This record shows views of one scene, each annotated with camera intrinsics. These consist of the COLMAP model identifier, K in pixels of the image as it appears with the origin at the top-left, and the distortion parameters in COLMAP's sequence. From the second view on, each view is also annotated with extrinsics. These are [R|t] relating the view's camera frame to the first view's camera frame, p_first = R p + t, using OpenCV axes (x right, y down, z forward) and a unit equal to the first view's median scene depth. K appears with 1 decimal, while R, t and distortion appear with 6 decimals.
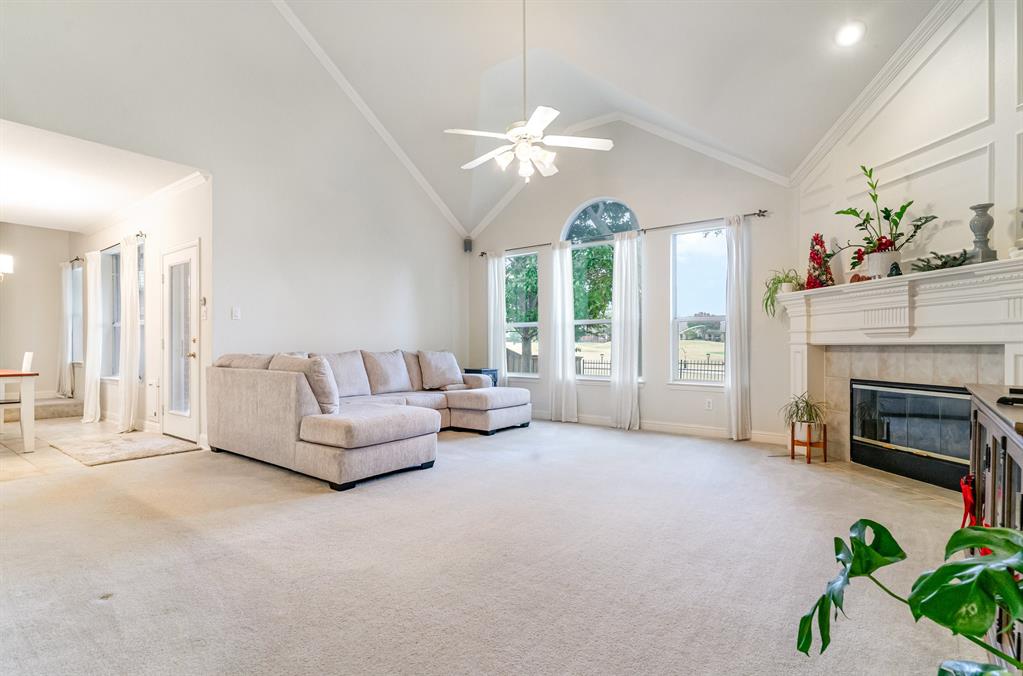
lens RADIAL K [[501.9, 0, 508.7], [0, 501.9, 345.2], [0, 0, 1]] dist [-0.003844, 0.002724]
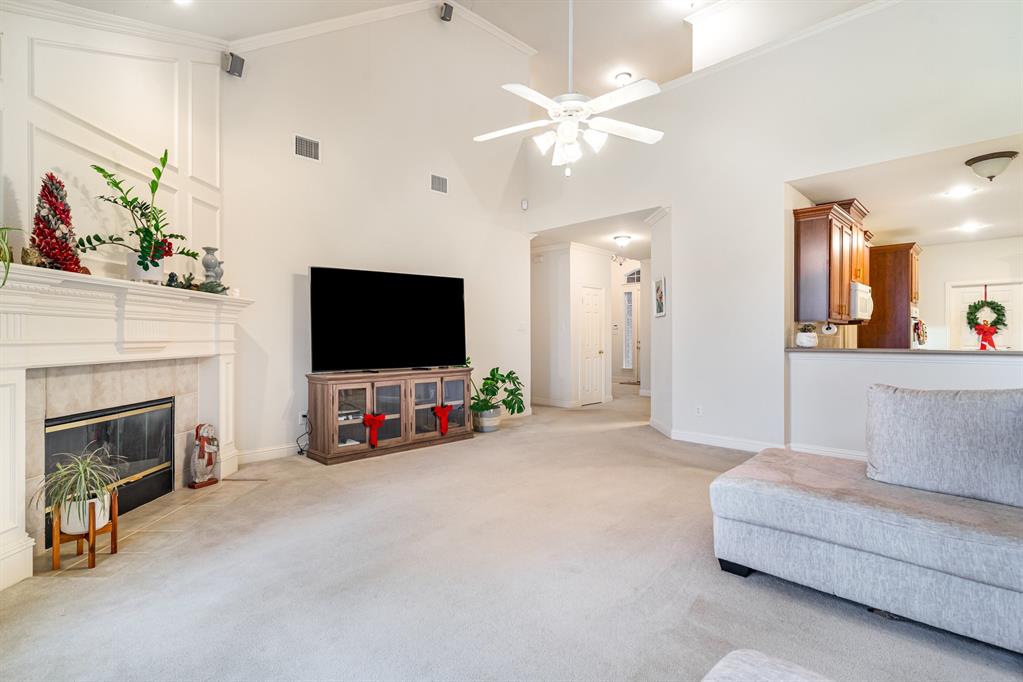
lens RADIAL K [[501.9, 0, 458.2], [0, 501.9, 331.8], [0, 0, 1]] dist [-0.003844, 0.002724]
pose [[-0.985997, 0.011500, 0.166368, 0.072909], [0.008802, 0.999818, -0.016942, -0.031880], [-0.166532, -0.015240, -0.985918, 1.740705]]
